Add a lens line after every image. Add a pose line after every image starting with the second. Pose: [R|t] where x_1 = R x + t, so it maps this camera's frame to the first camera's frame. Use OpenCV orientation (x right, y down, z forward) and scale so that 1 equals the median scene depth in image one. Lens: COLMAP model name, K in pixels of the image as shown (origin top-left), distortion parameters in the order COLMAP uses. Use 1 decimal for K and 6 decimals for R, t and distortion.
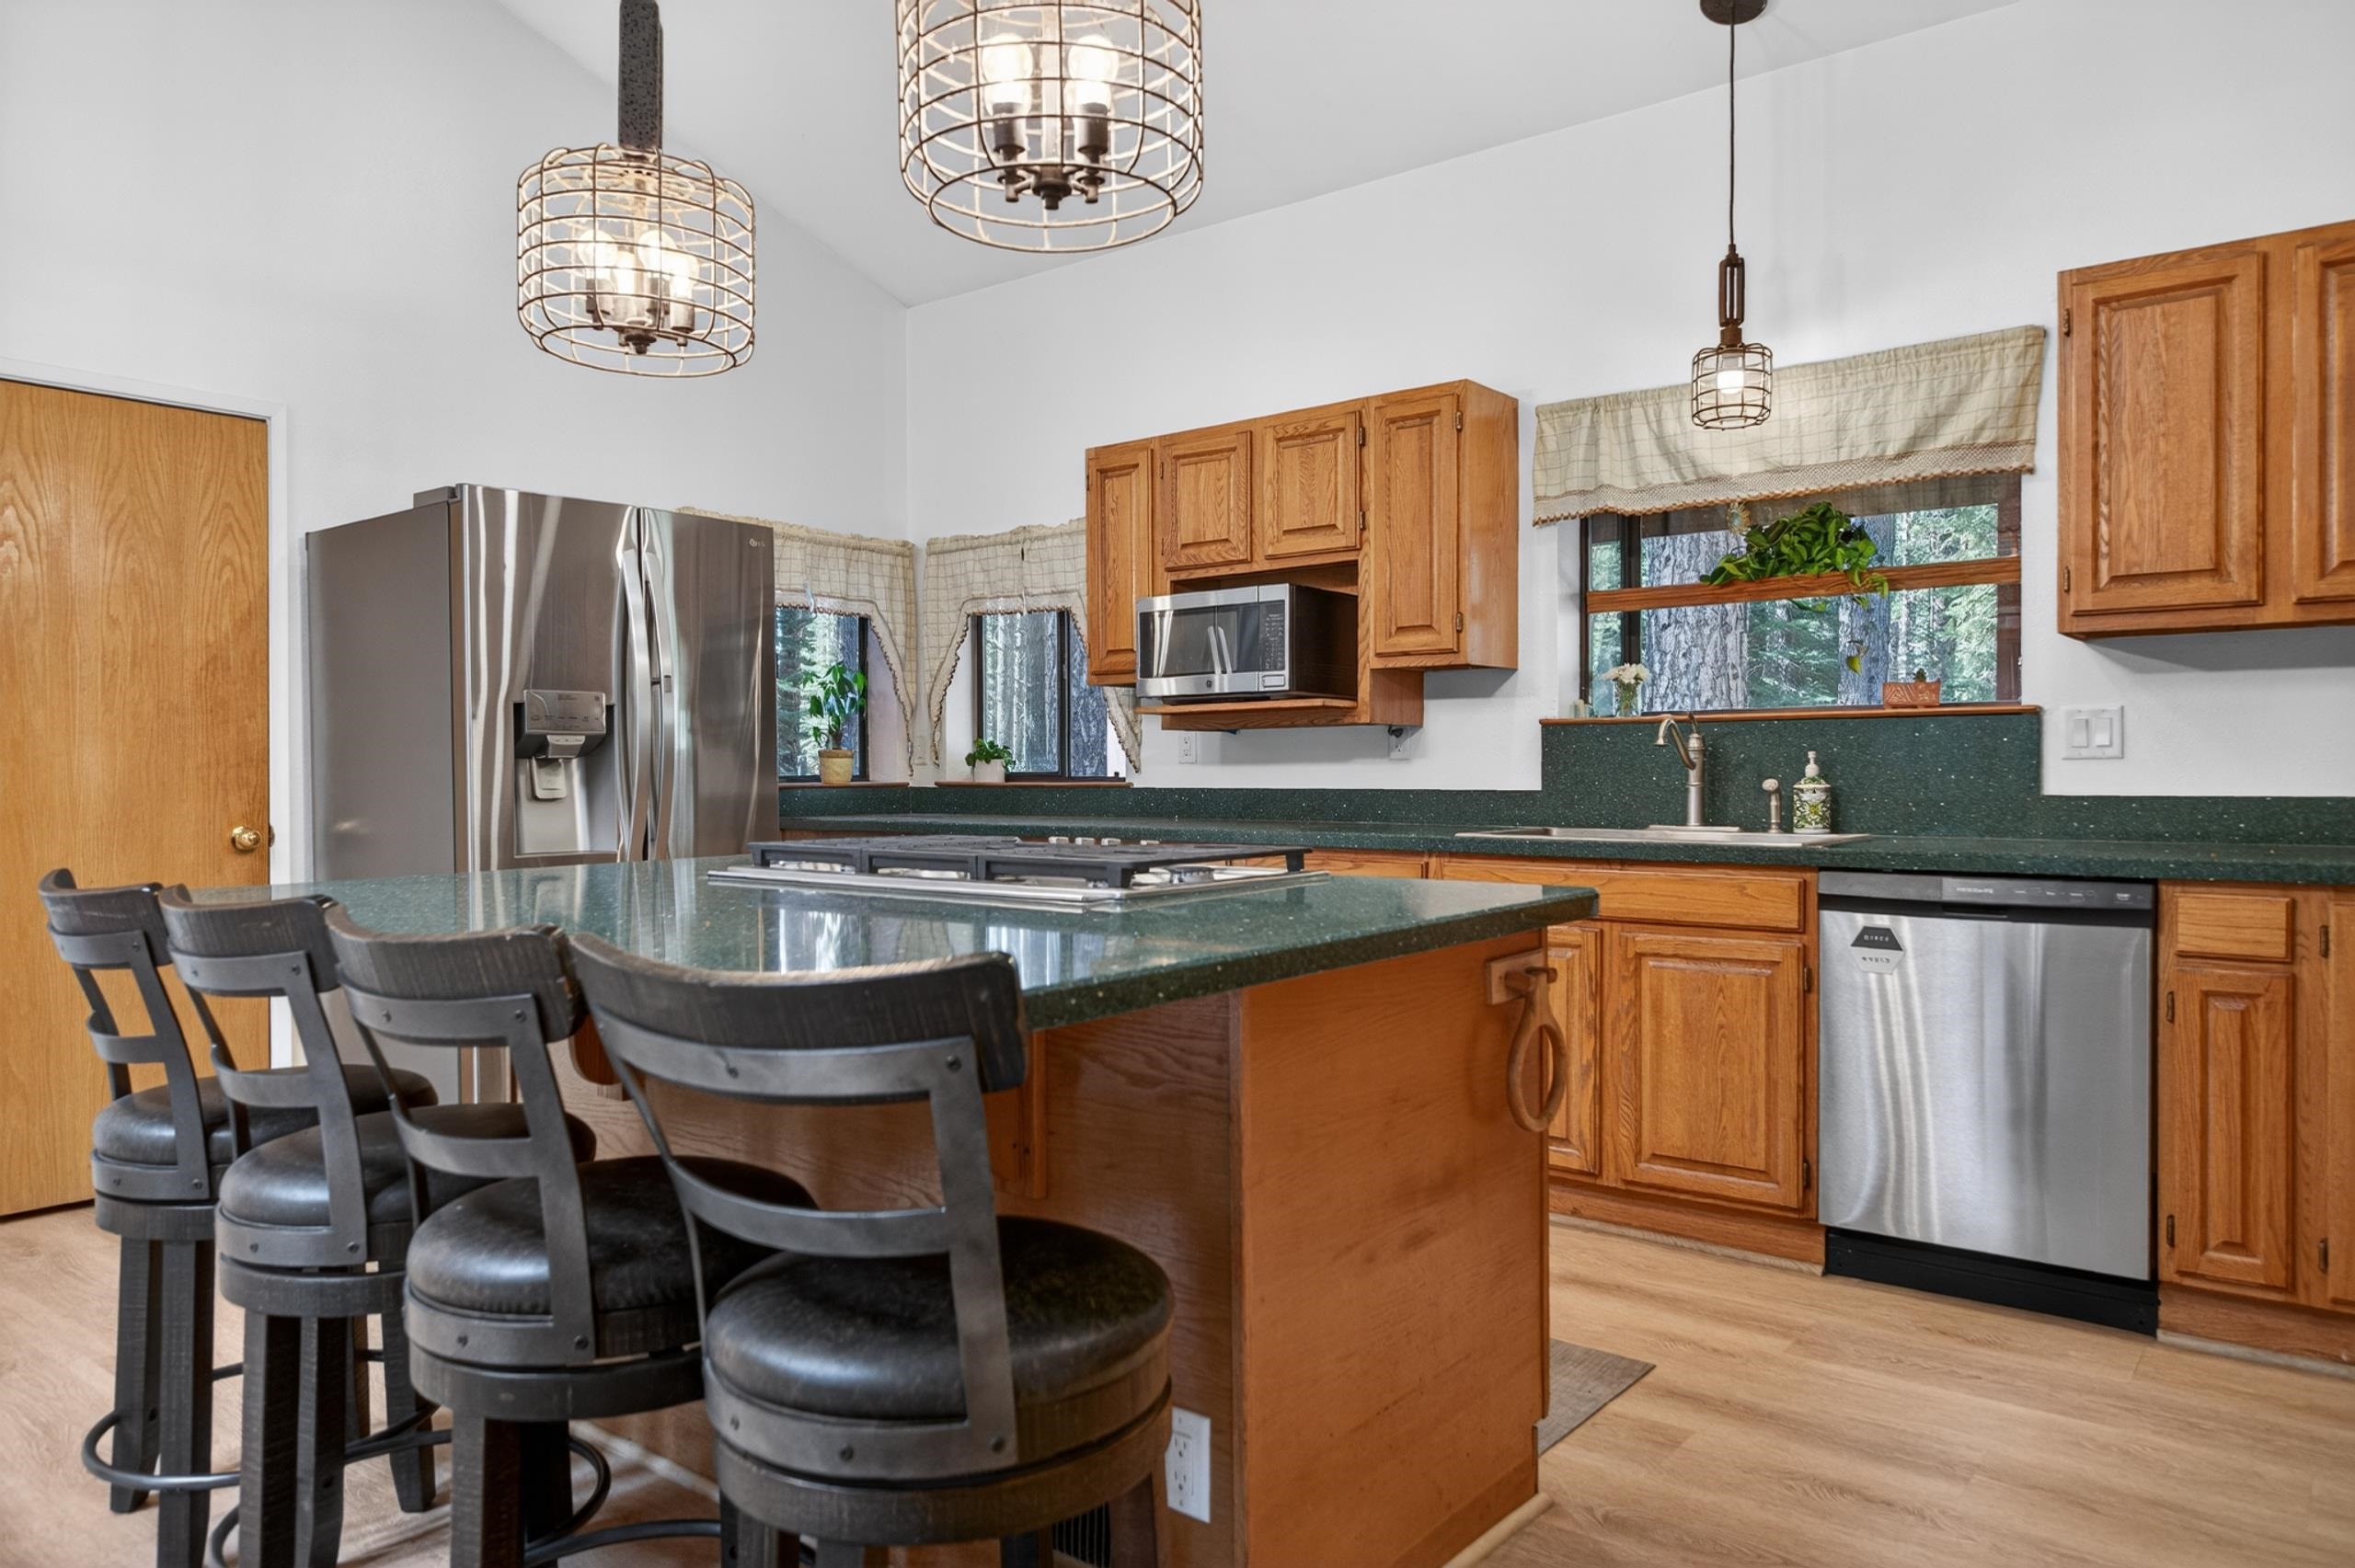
lens RADIAL K [[1537.4, 0, 1180.5], [0, 1537.4, 778.3], [0, 0, 1]] dist [-0.004425, -0.006260]
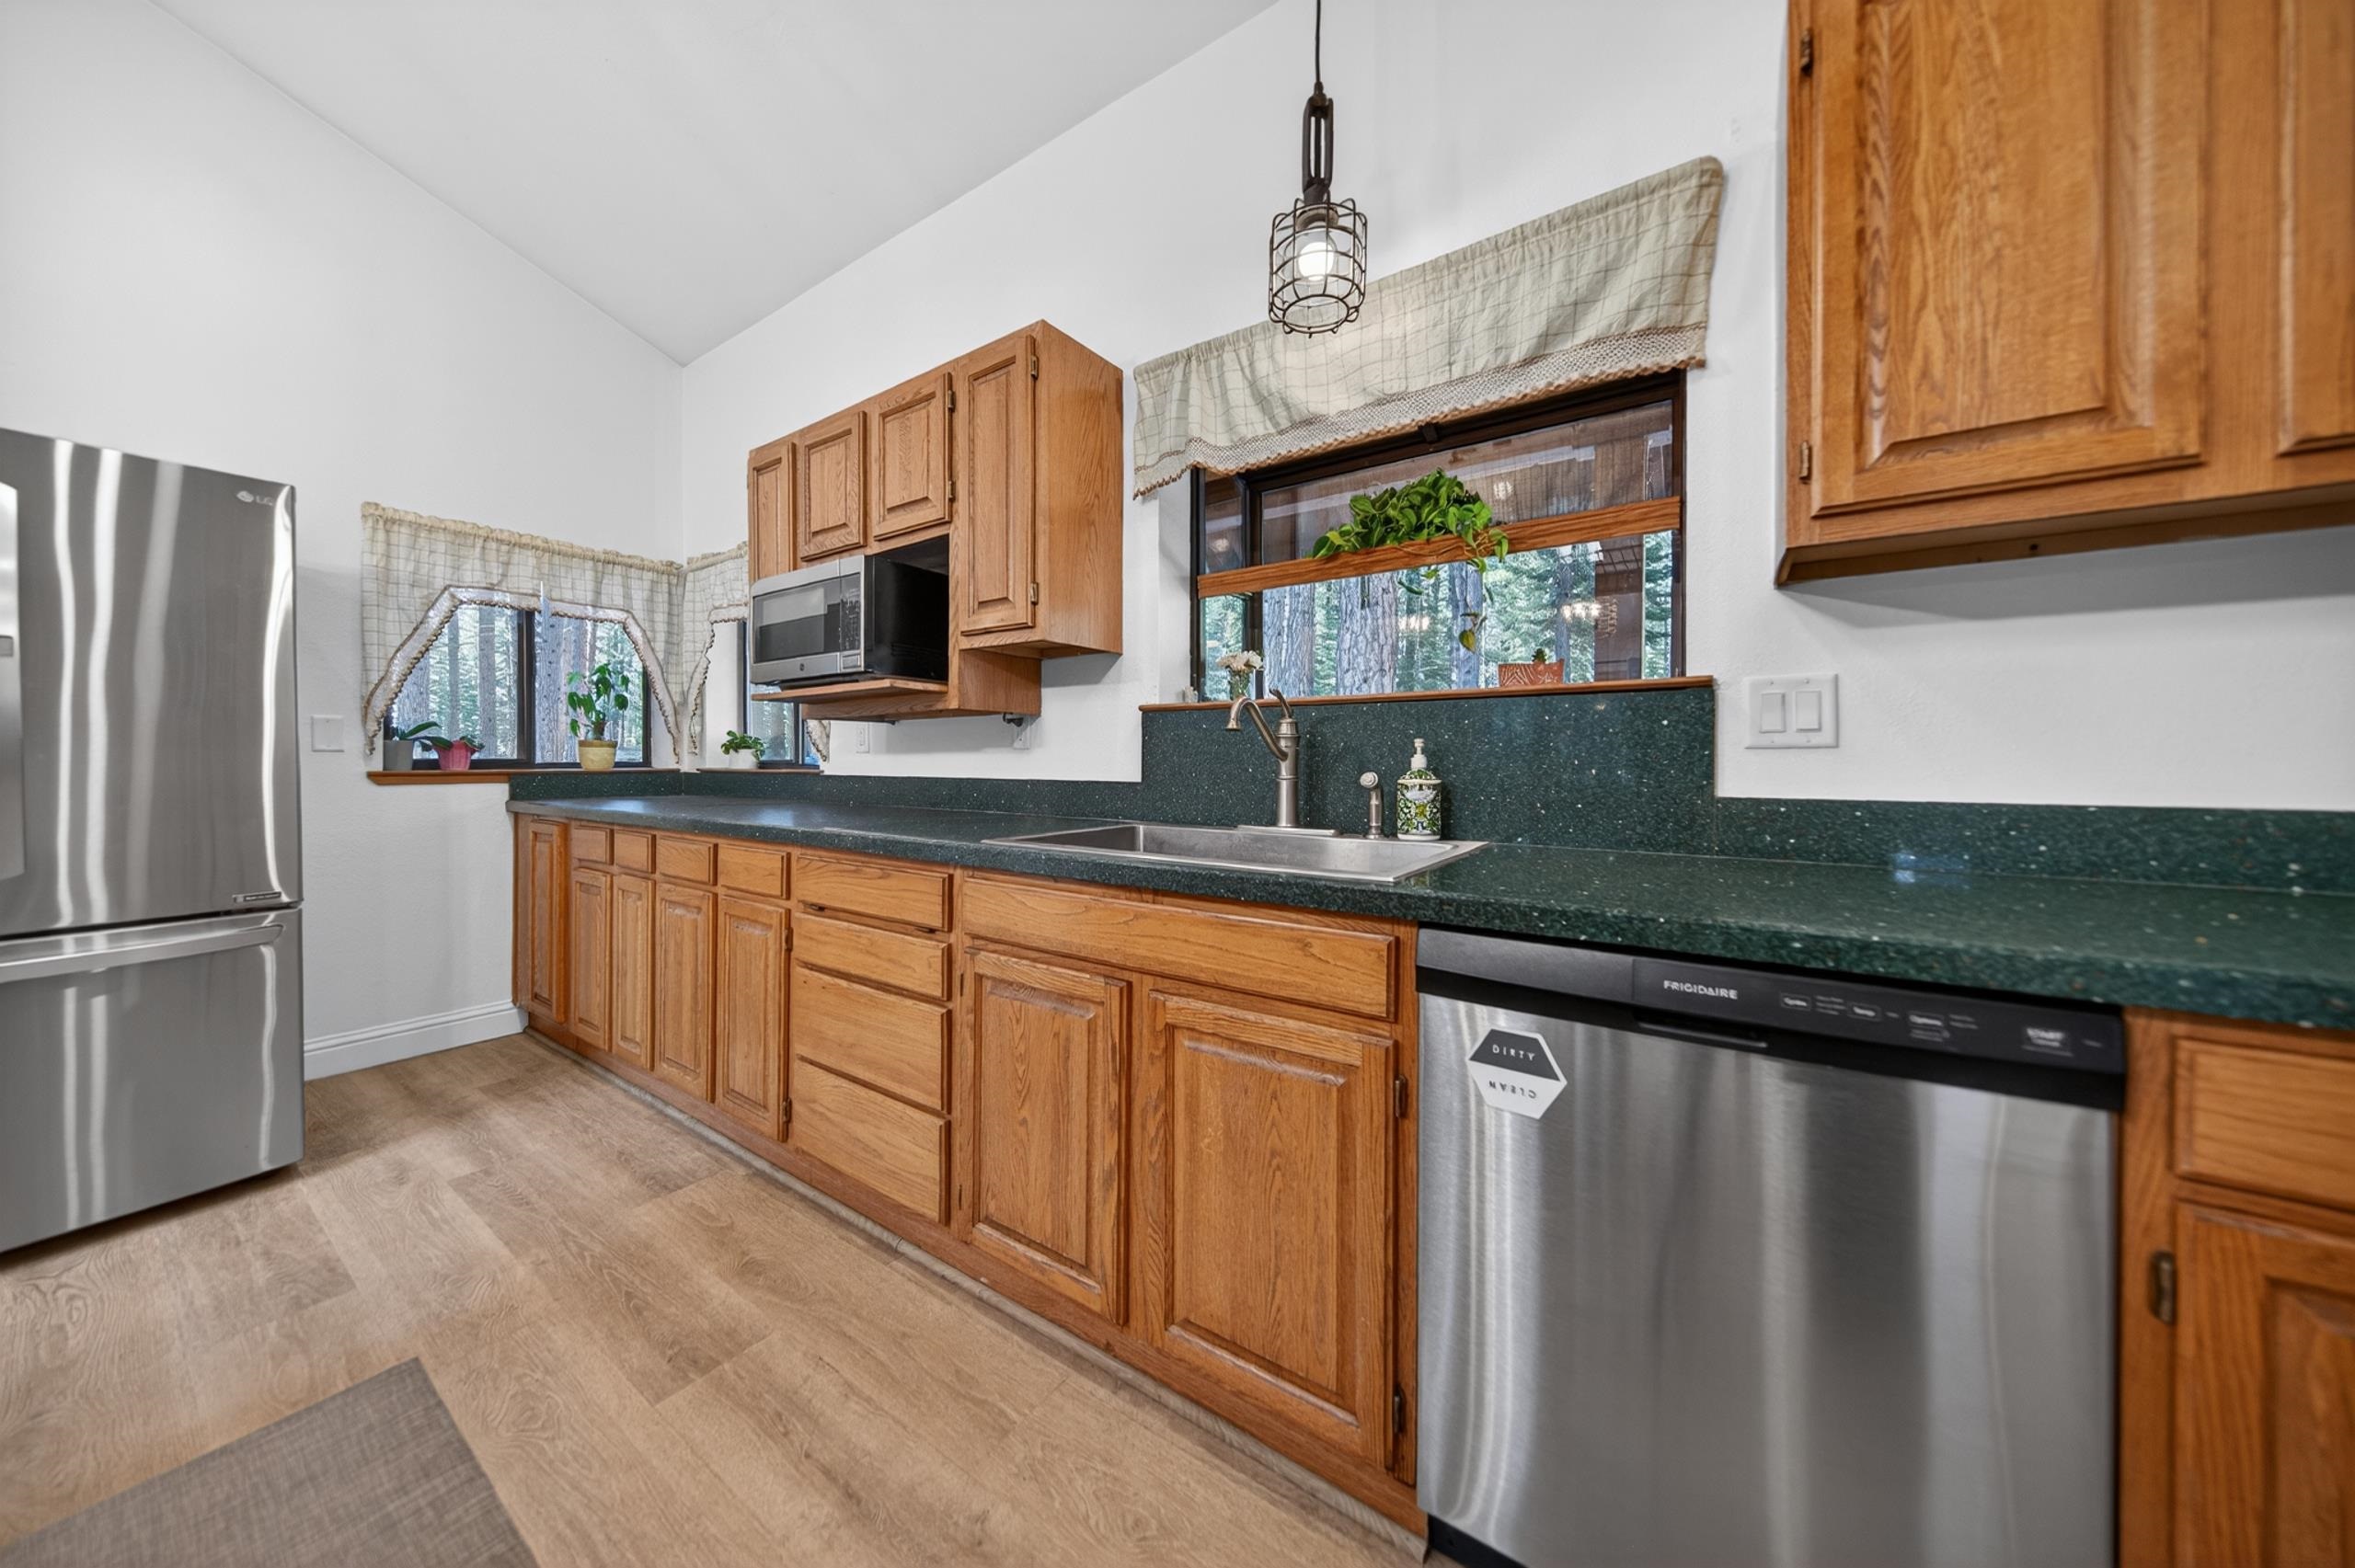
lens RADIAL K [[751.7, 0, 1188.8], [0, 751.7, 756.9], [0, 0, 1]] dist [0.000995, -0.002769]
pose [[0.997612, 0.004726, 0.068902, 0.266438], [-0.004115, 0.999951, -0.009004, -0.003871], [-0.068941, 0.008699, 0.997583, 0.620913]]
